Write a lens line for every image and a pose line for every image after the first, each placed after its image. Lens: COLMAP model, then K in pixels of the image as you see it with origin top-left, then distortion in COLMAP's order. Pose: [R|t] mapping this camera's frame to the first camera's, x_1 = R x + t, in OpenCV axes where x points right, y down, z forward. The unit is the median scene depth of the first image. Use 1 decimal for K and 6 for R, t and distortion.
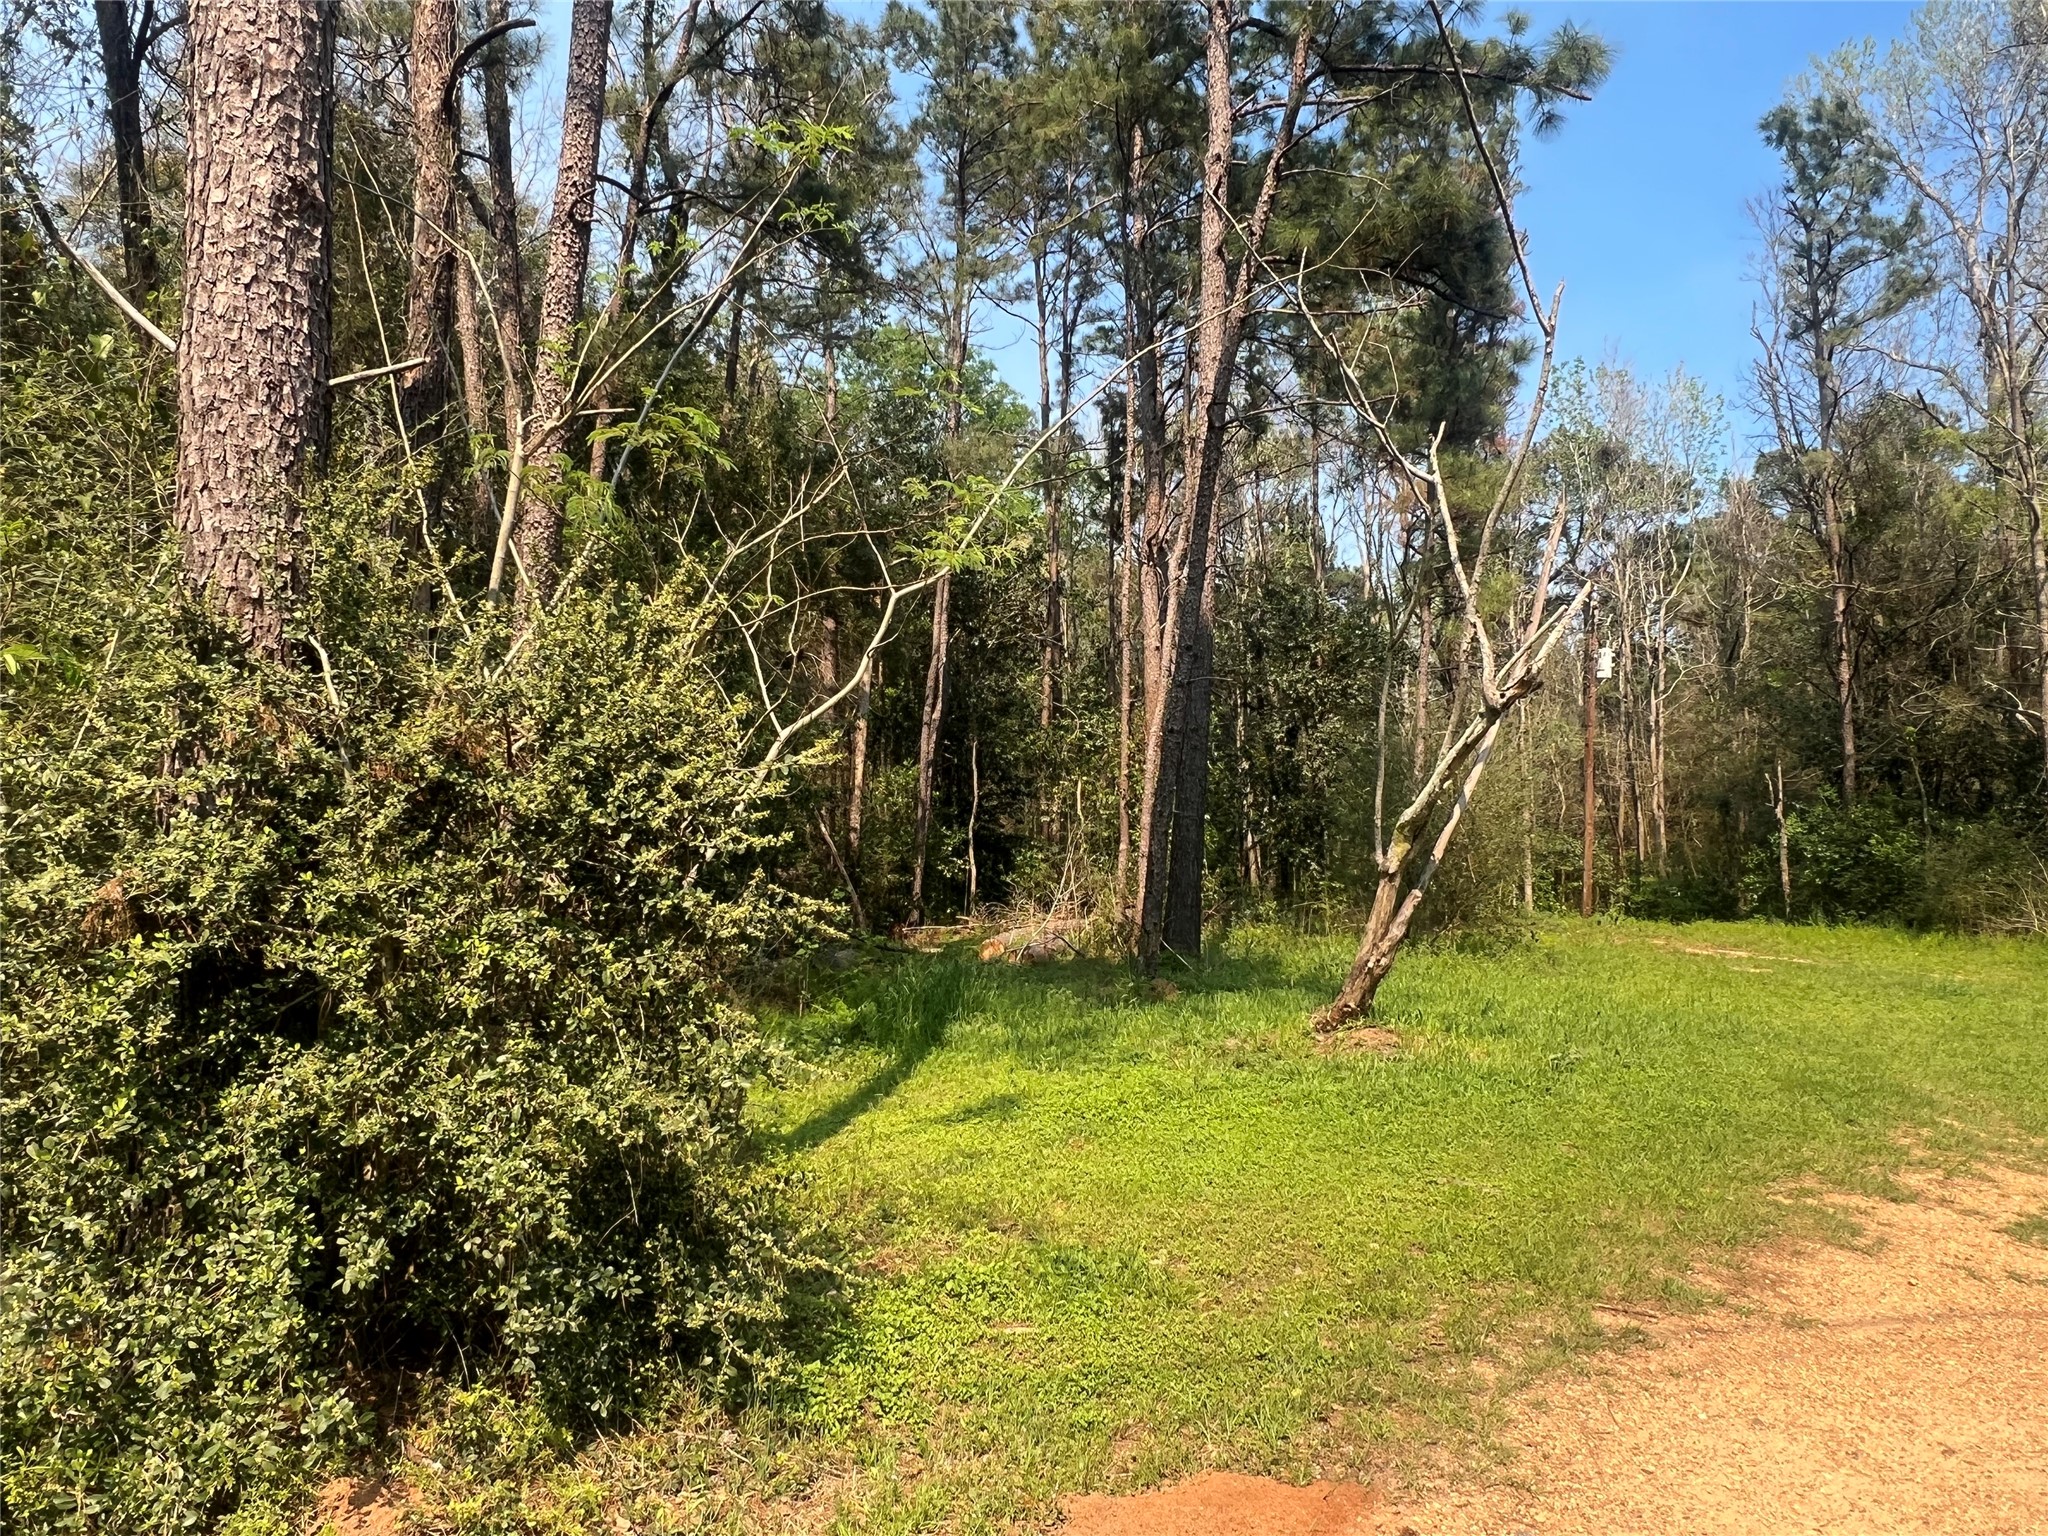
lens RADIAL K [[1365.7, 0, 1018.8], [0, 1365.7, 765.3], [0, 0, 1]] dist [-0.001319, -0.010896]
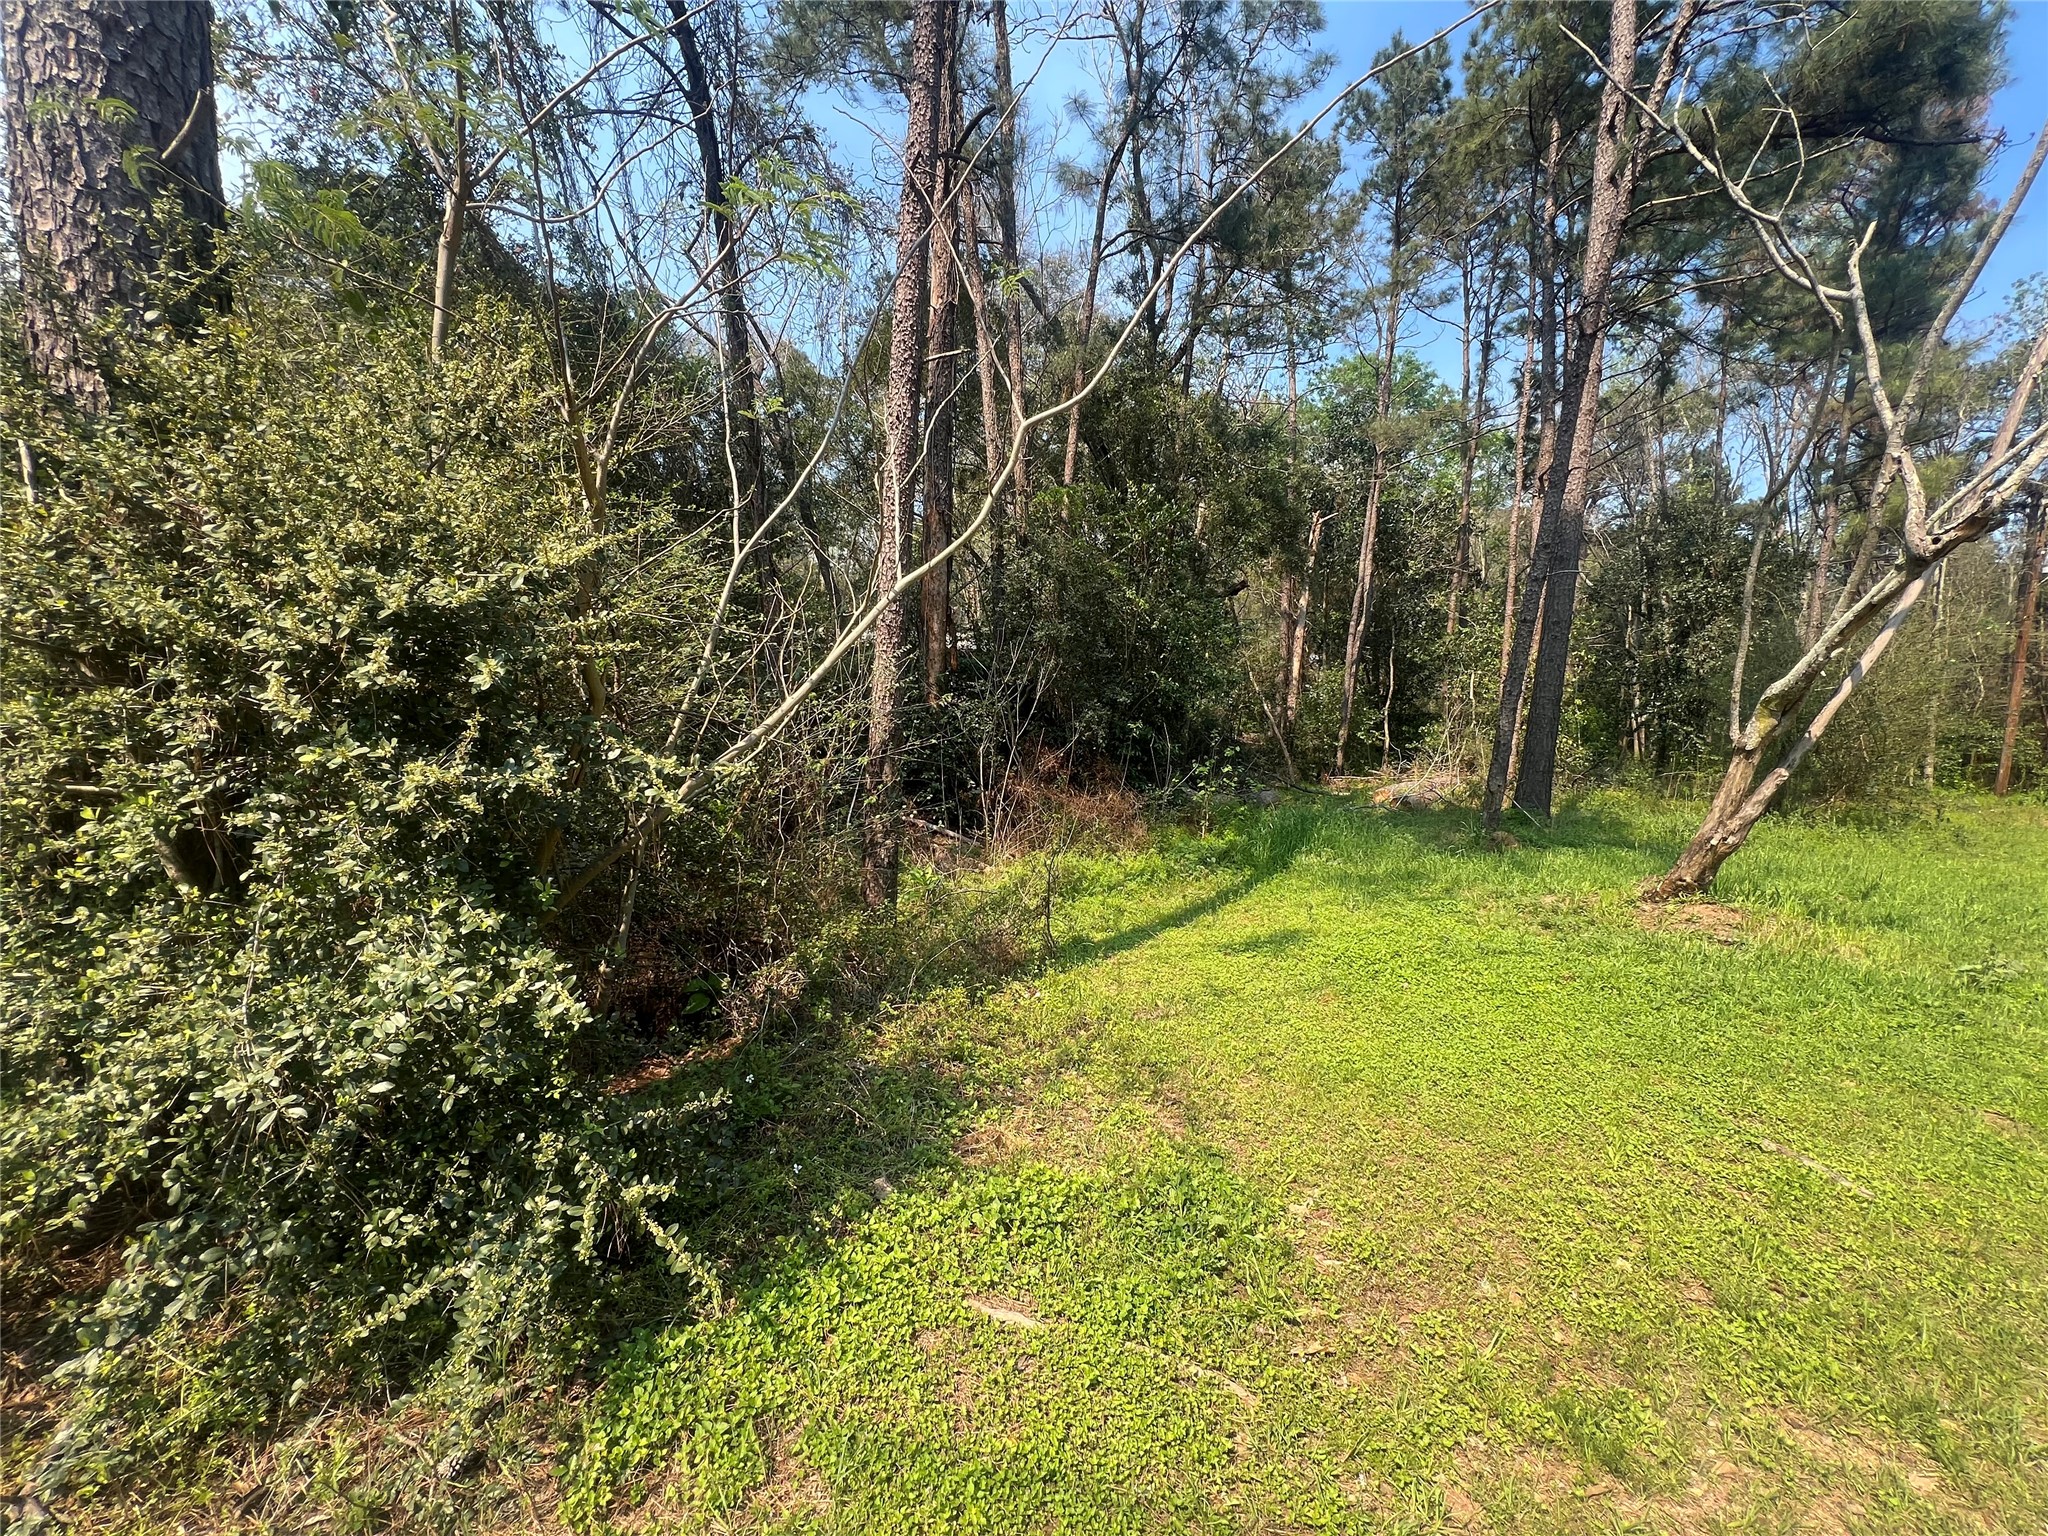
lens RADIAL K [[824.3, 0, 1023.4], [0, 824.3, 769.5], [0, 0, 1]] dist [-0.001147, -0.000907]
pose [[0.887862, 0.043256, -0.458071, 0.079447], [0.011491, 0.993176, 0.116059, 0.018620], [0.459965, -0.108309, 0.881306, 0.237412]]
